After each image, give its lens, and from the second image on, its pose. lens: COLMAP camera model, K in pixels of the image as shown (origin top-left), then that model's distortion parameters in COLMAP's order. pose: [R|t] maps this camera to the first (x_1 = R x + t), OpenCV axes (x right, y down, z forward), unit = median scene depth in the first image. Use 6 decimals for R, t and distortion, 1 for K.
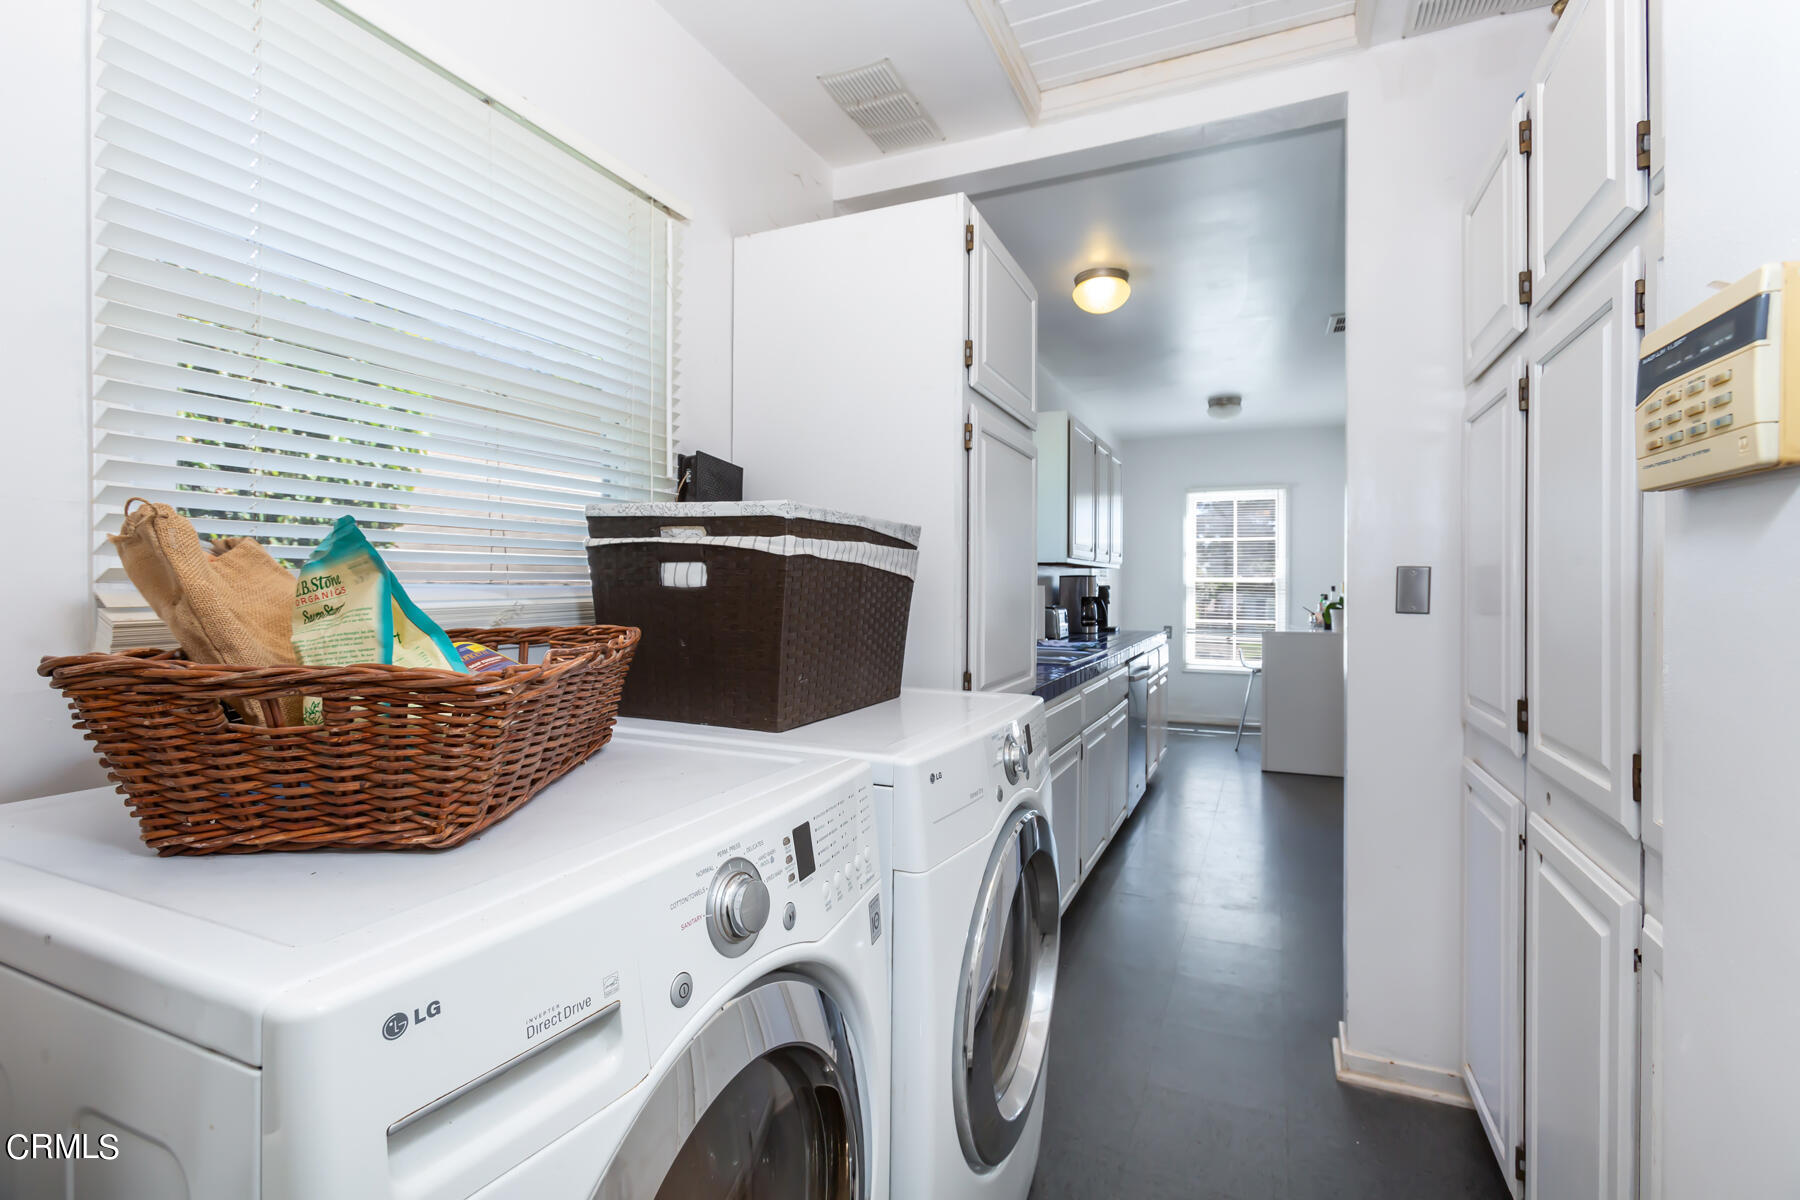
lens RADIAL K [[801.6, 0, 869.0], [0, 801.6, 579.2], [0, 0, 1]] dist [0.000466, 0.005057]
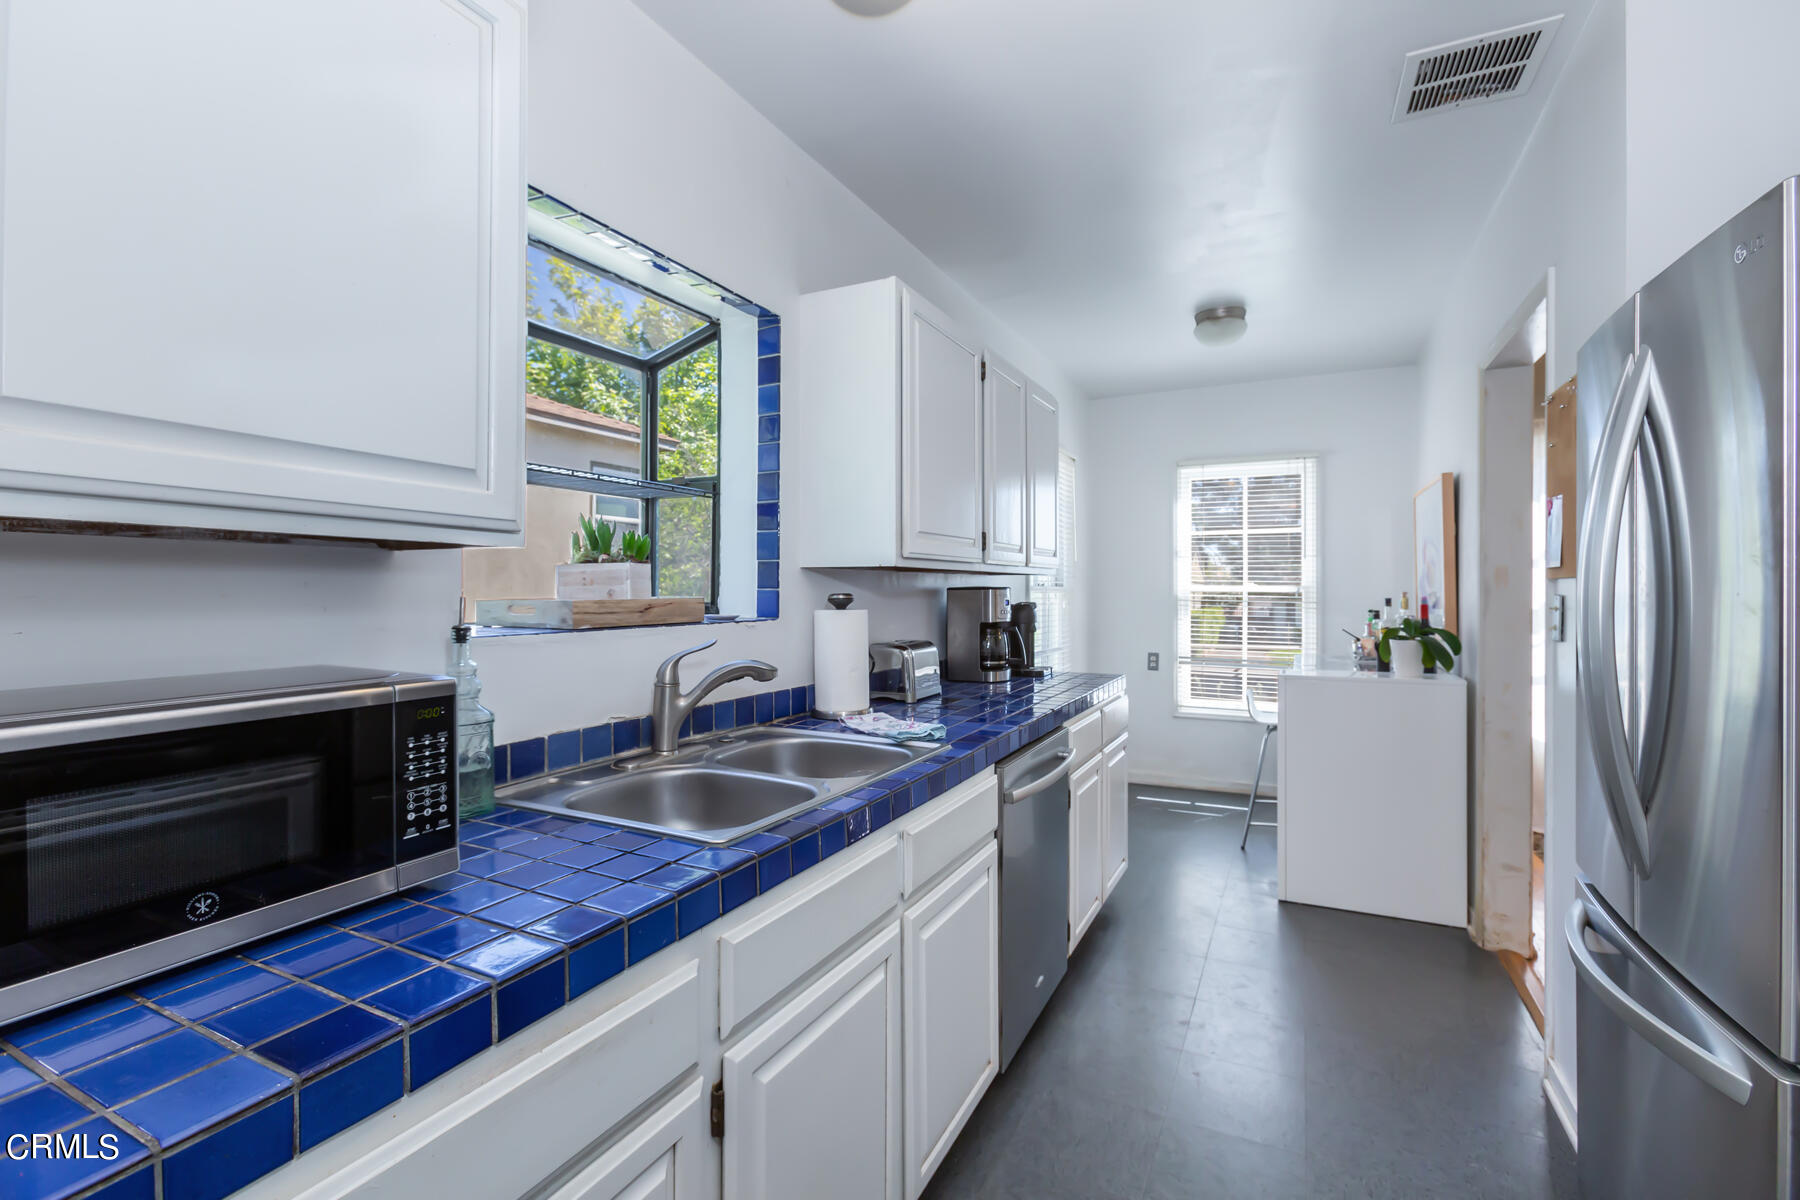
lens RADIAL K [[801.6, 0, 897.8], [0, 801.6, 596.9], [0, 0, 1]] dist [0.000466, 0.005057]
pose [[0.999925, -0.011130, -0.005121, 0.158181], [0.011191, 0.999864, 0.012128, -0.004450], [0.004985, -0.012185, 0.999913, 0.299191]]
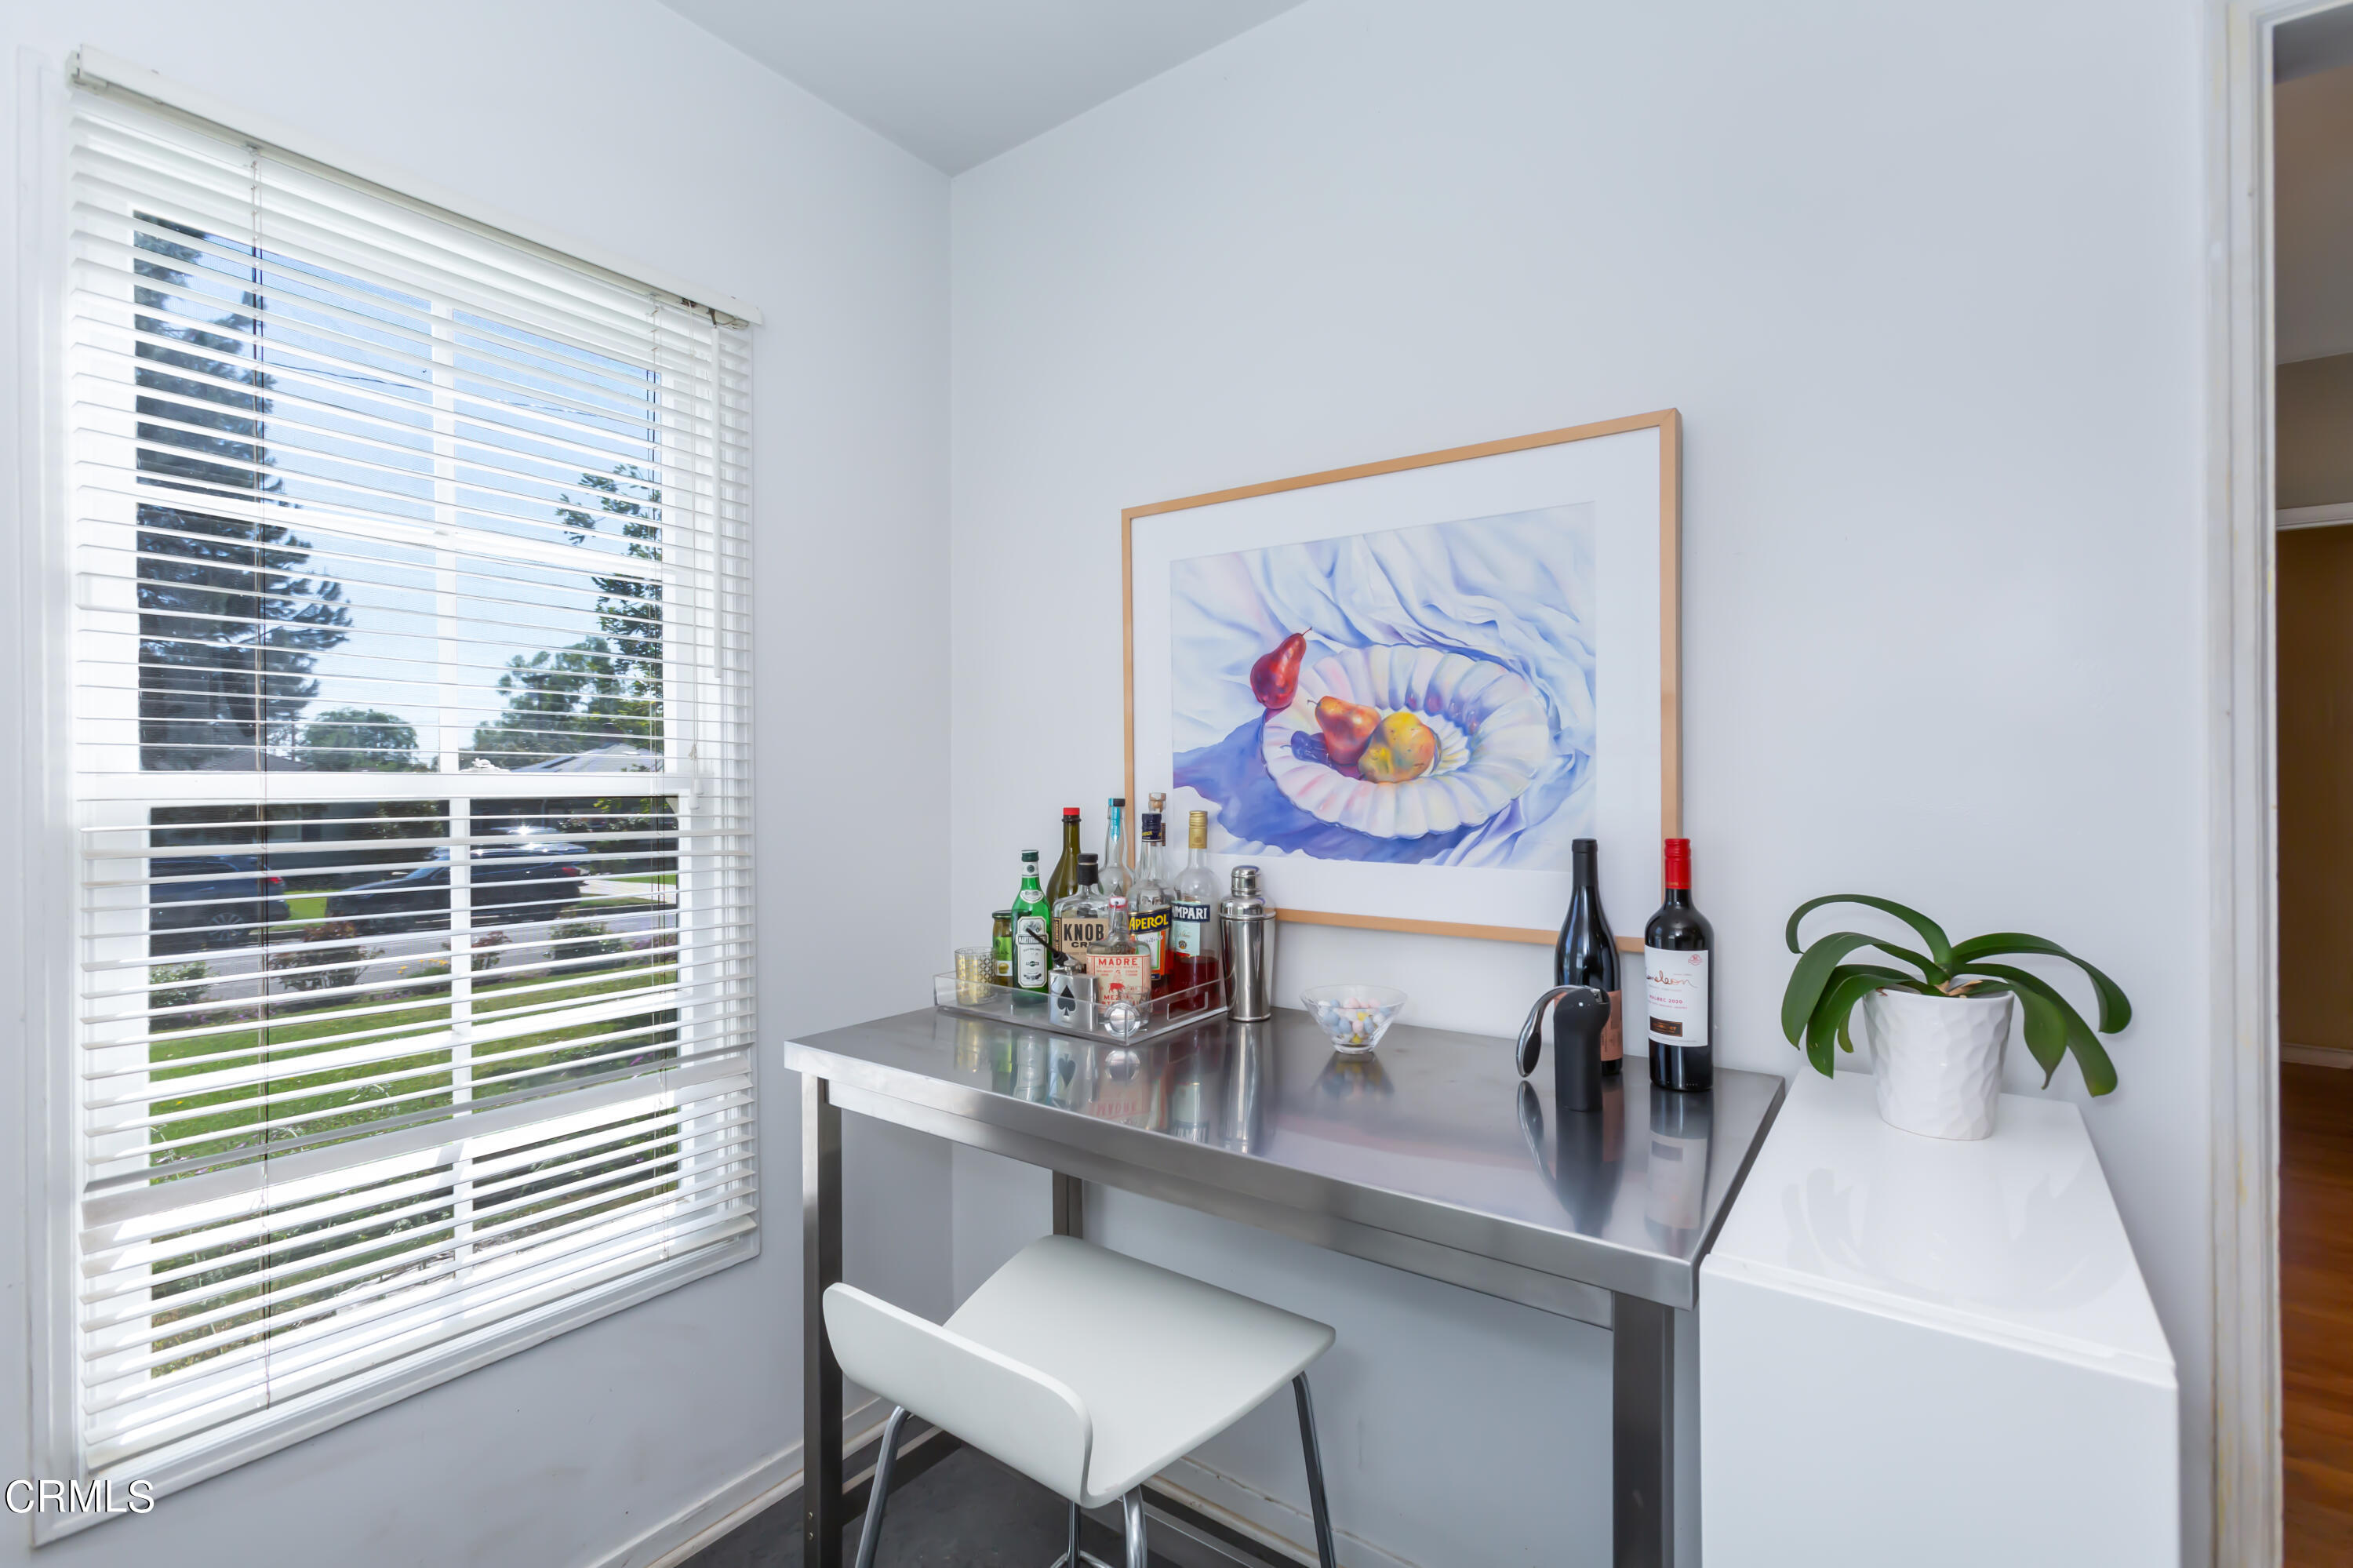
lens RADIAL K [[1047.9, 0, 1168.2], [0, 1047.9, 783.0], [0, 0, 1]] dist [0.000466, 0.005057]
pose [[0.164570, -0.012520, 0.986286, 0.277498], [-0.006301, 0.999886, 0.013744, -0.004060], [-0.986345, -0.008477, 0.164472, 0.849120]]
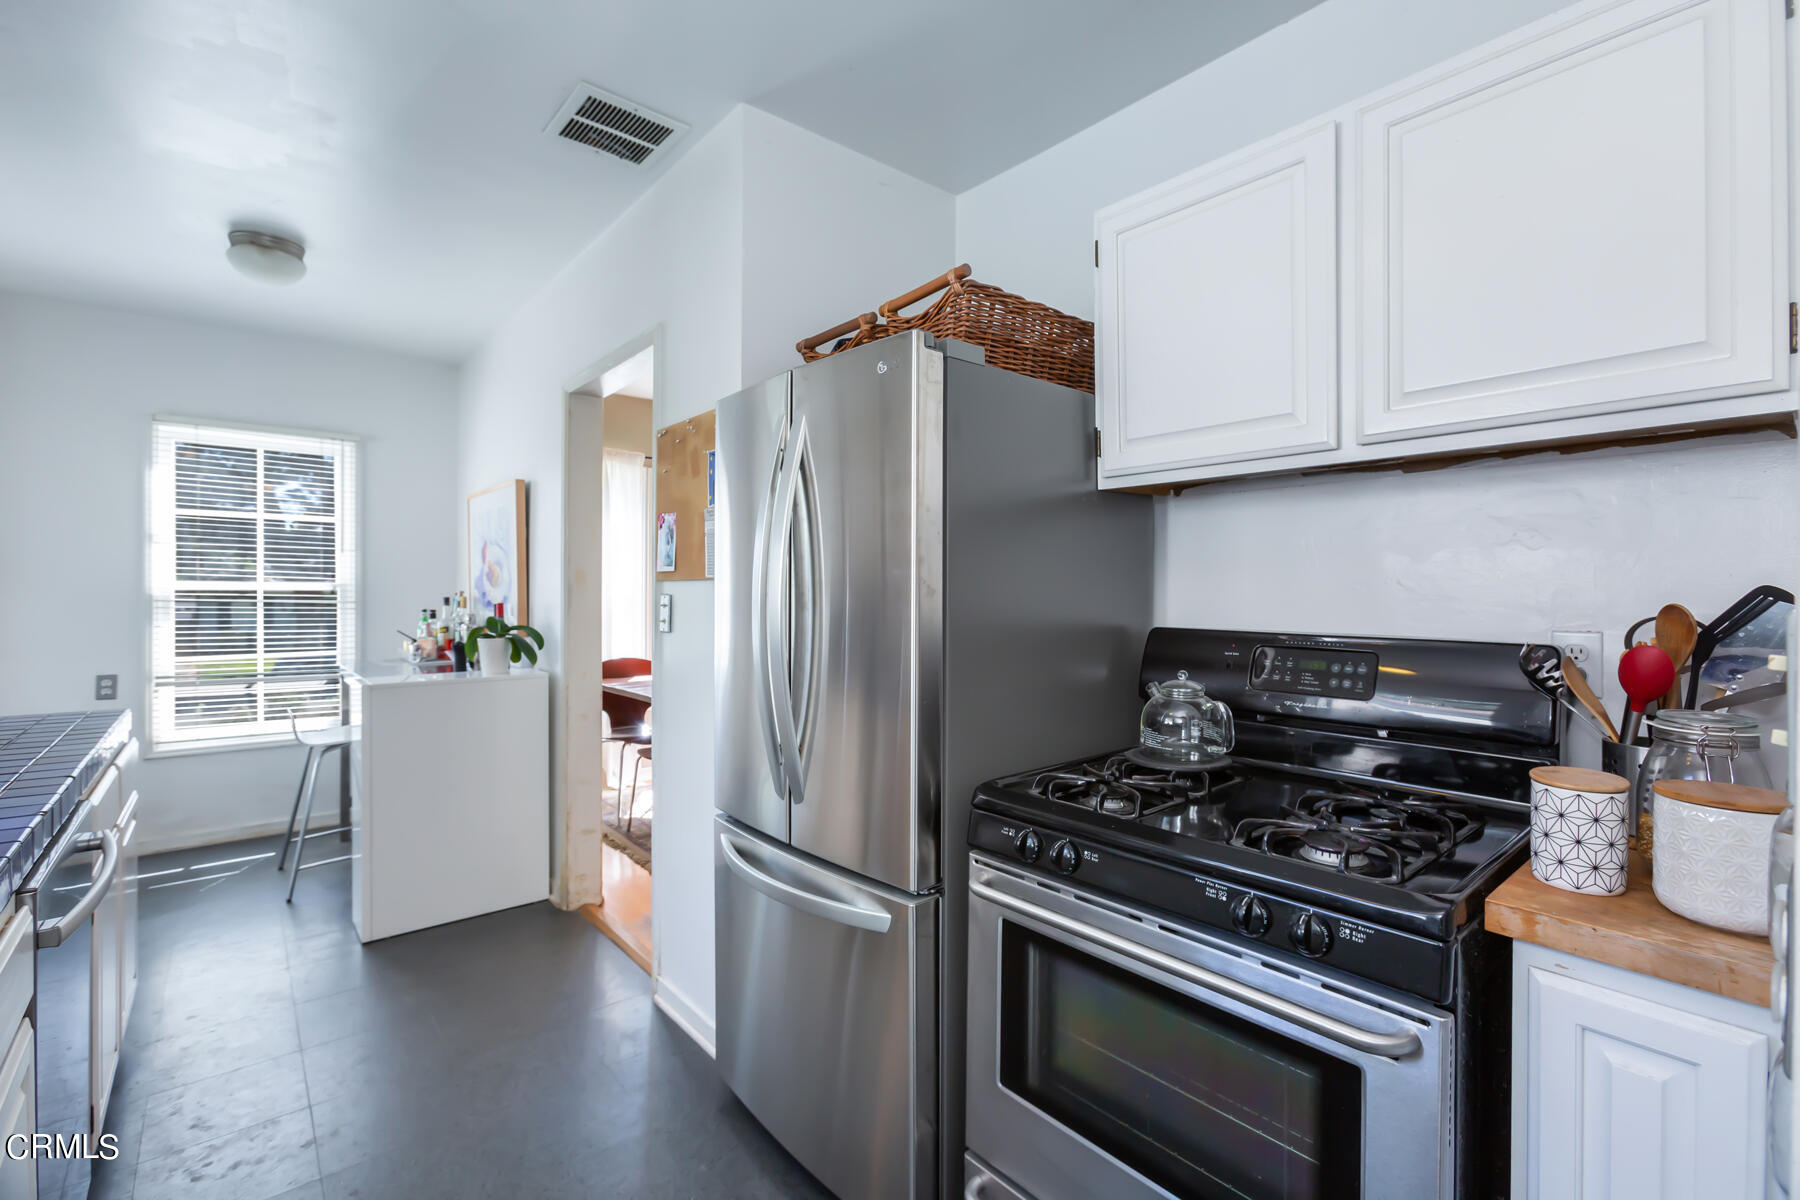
lens RADIAL K [[801.6, 0, 894.2], [0, 801.6, 593.7], [0, 0, 1]] dist [0.000466, 0.005057]
pose [[0.396022, -0.009527, 0.918191, 0.107481], [-0.006320, 0.999894, 0.013100, -0.004576], [-0.918219, -0.010991, 0.395920, 0.360089]]
